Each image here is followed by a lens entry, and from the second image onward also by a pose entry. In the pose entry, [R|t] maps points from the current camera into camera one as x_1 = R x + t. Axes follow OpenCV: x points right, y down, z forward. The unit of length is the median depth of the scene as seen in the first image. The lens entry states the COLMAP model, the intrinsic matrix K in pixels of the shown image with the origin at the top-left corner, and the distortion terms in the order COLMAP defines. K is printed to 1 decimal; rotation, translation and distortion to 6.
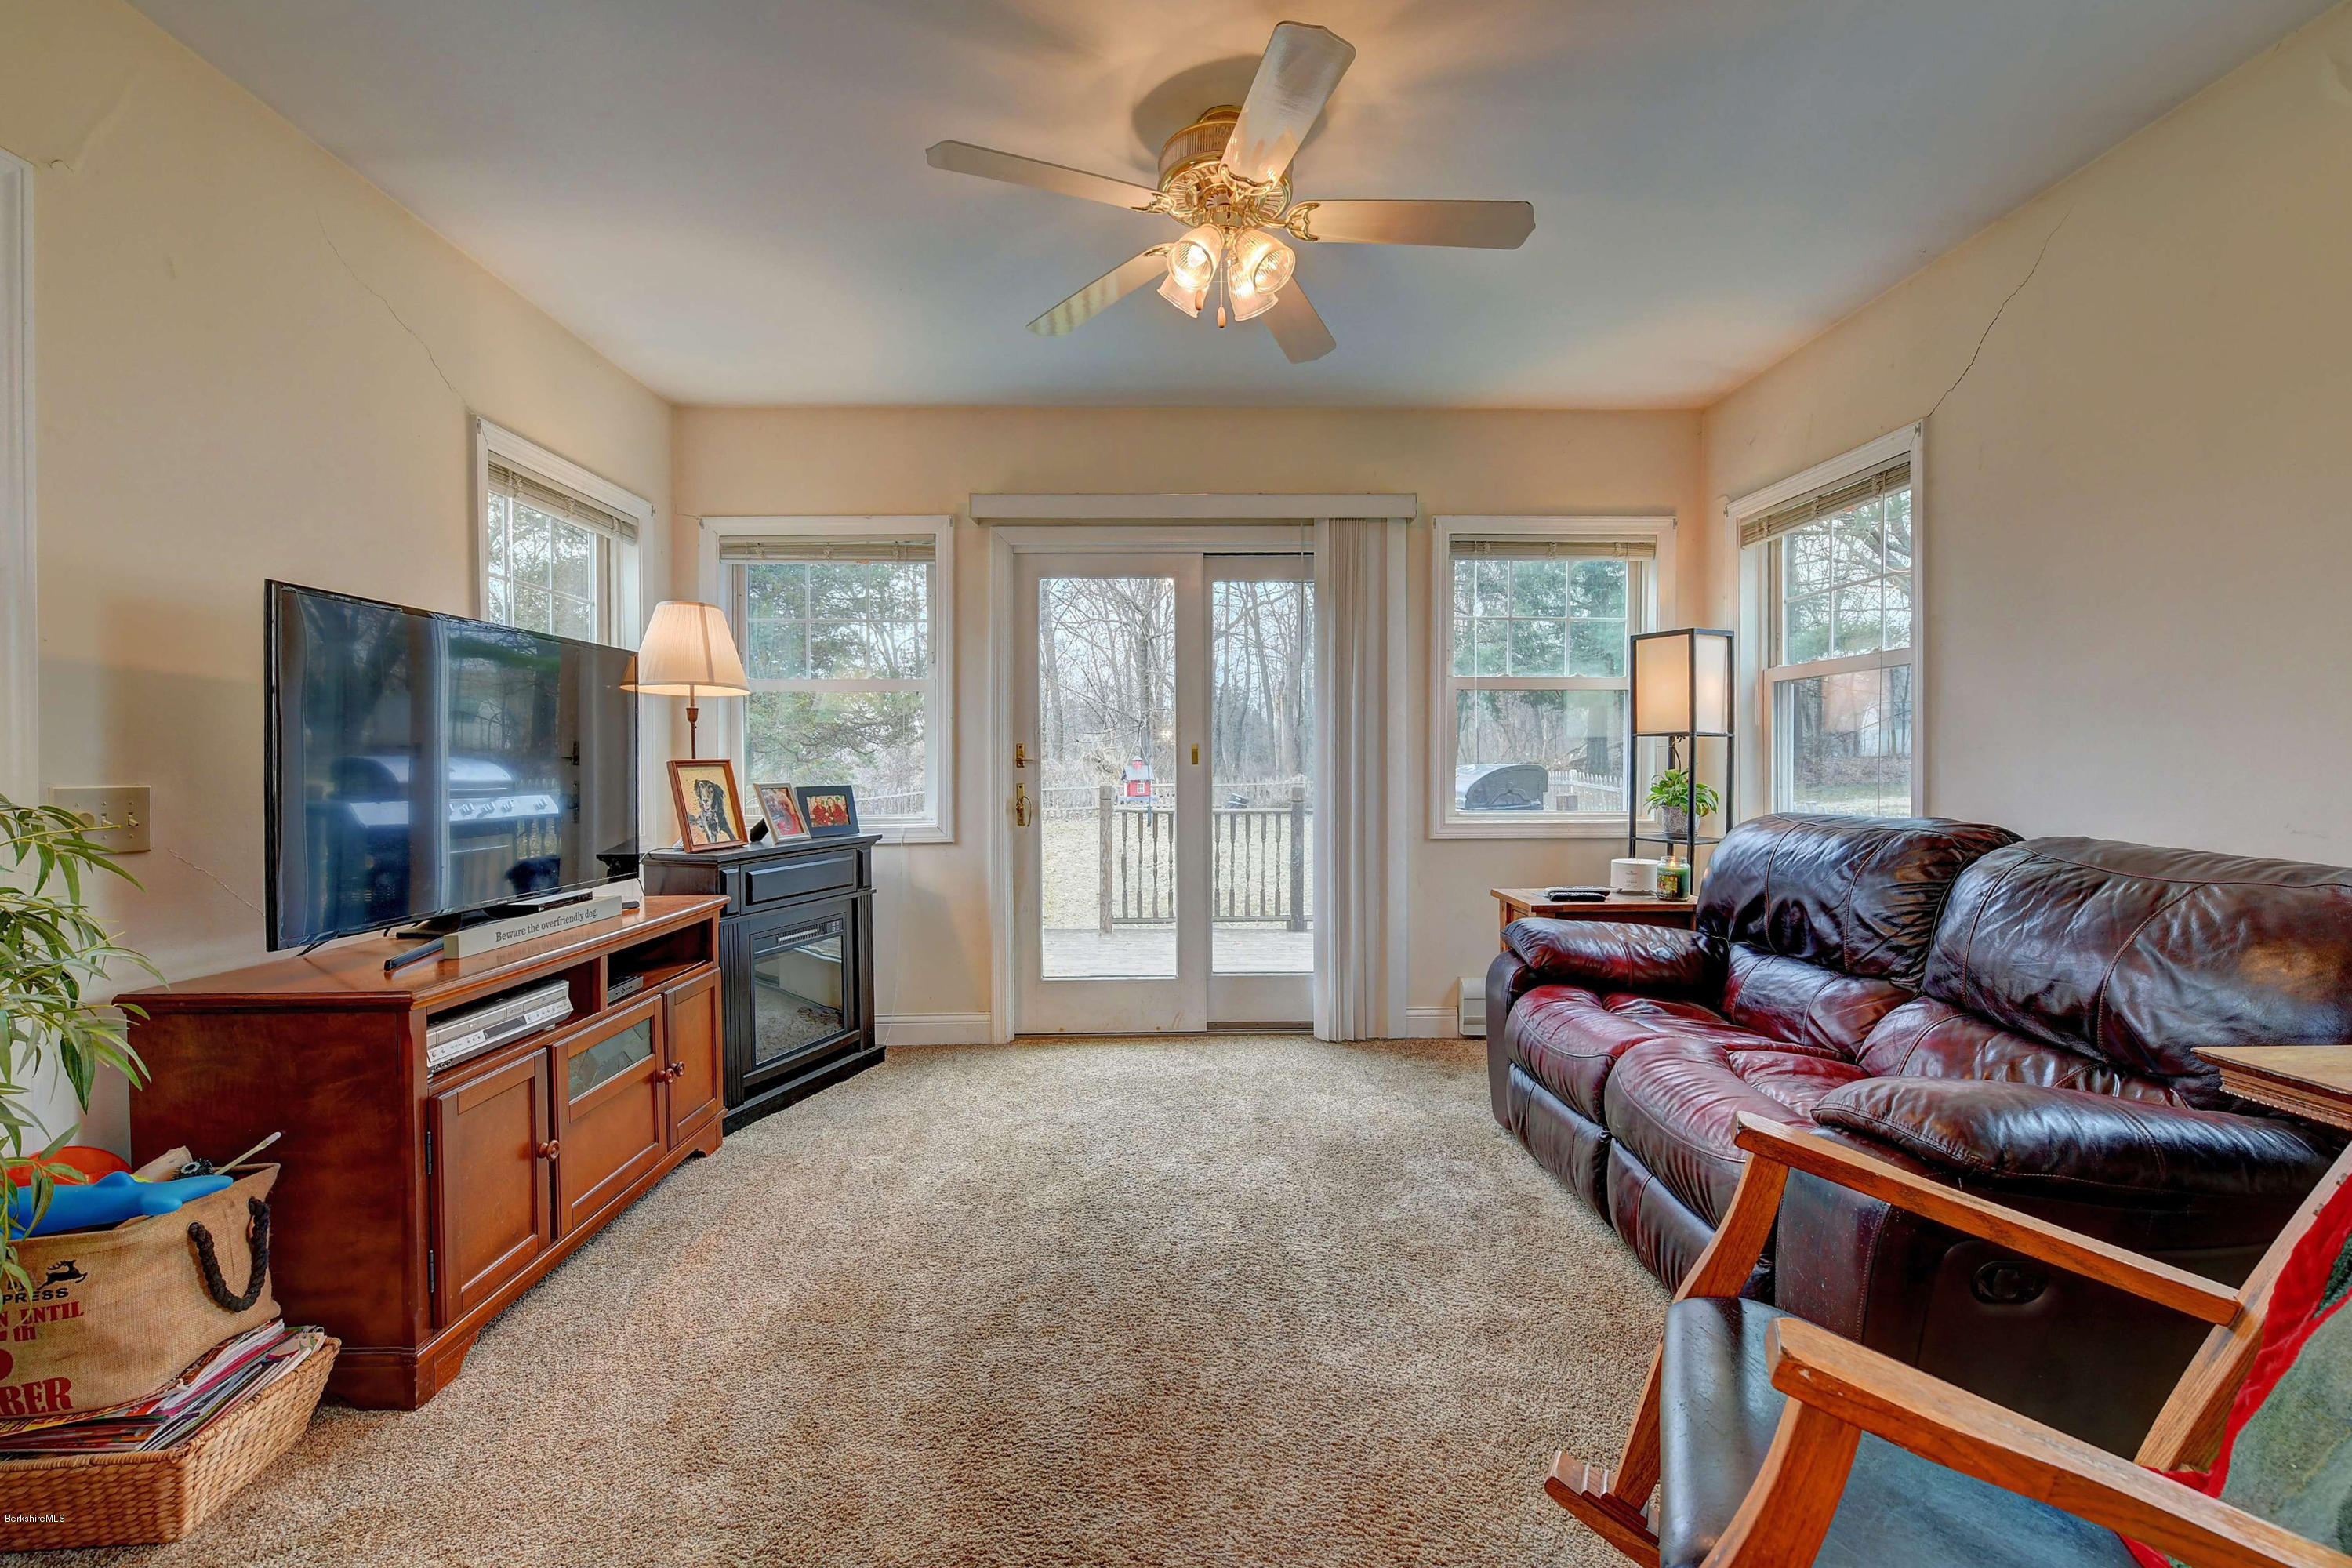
lens RADIAL K [[975.9, 0, 1170.4], [0, 975.9, 744.8], [0, 0, 1]] dist [-0.004415, -0.000665]
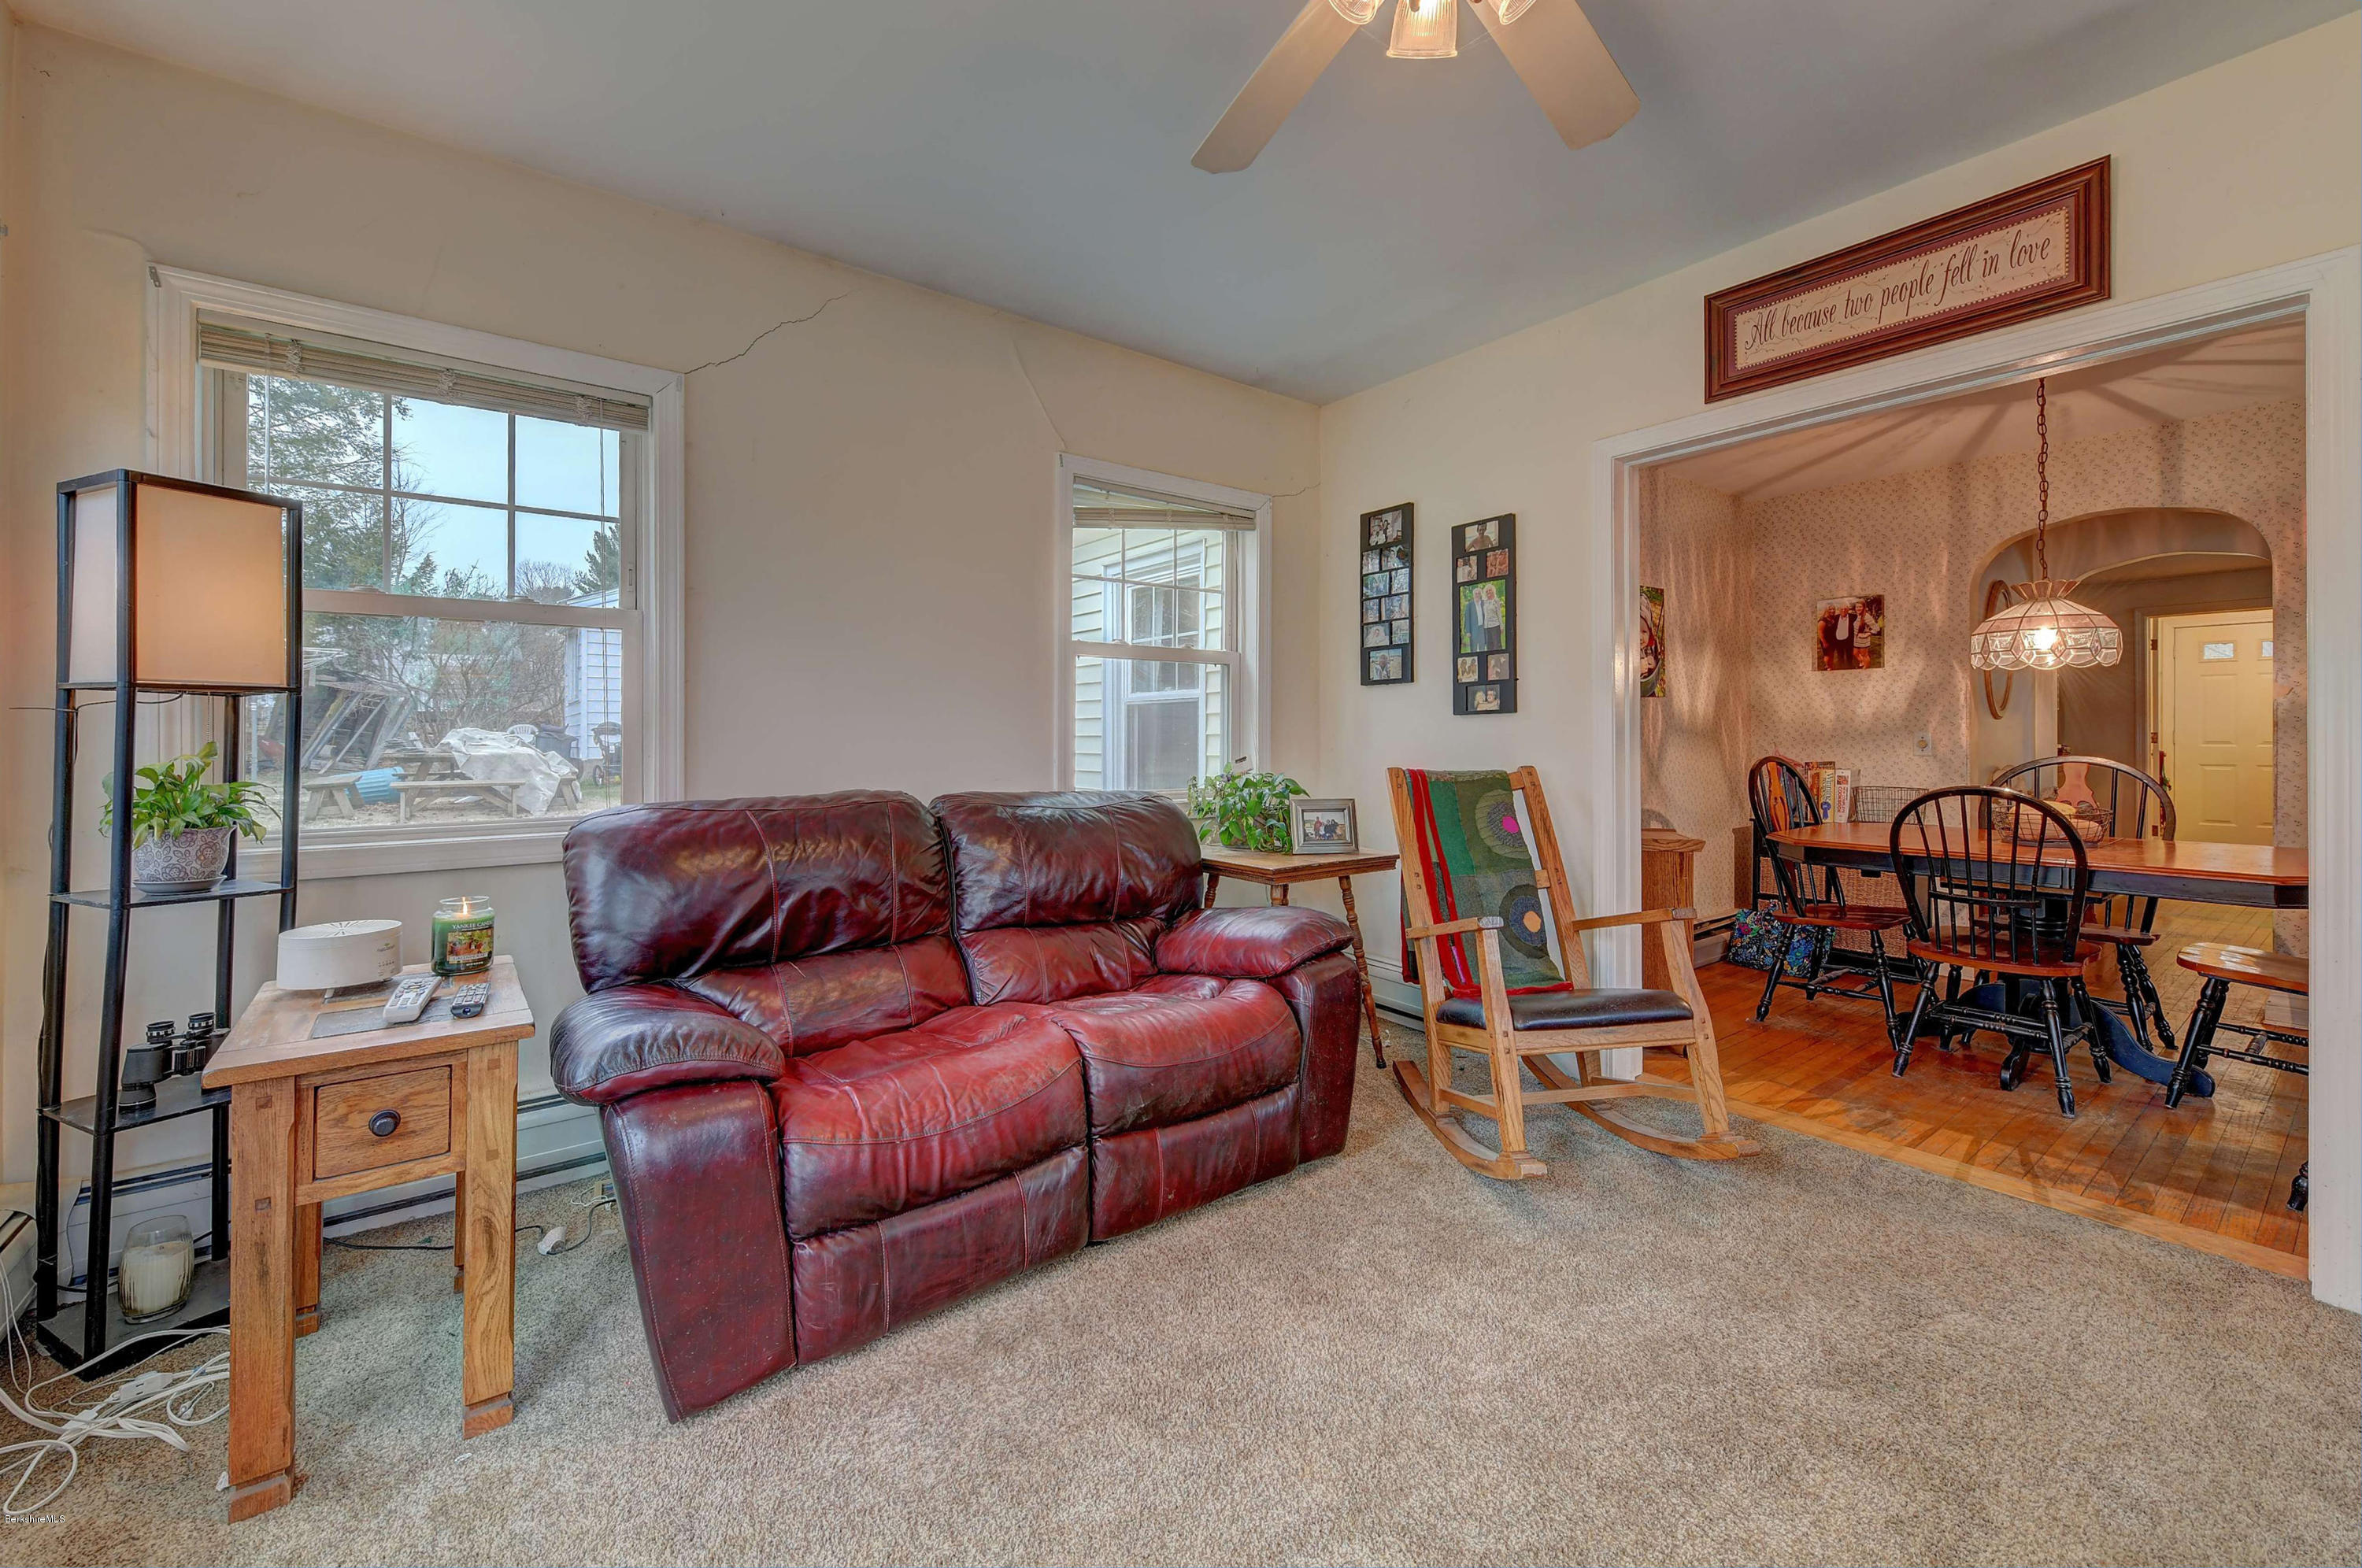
lens RADIAL K [[979.9, 0, 1175.3], [0, 979.9, 744.6], [0, 0, 1]] dist [-0.004415, -0.000665]
pose [[-0.594898, -0.001155, 0.803800, -0.209864], [-0.009555, 0.999938, -0.005635, 0.018735], [-0.803744, -0.011033, -0.594872, 0.920385]]
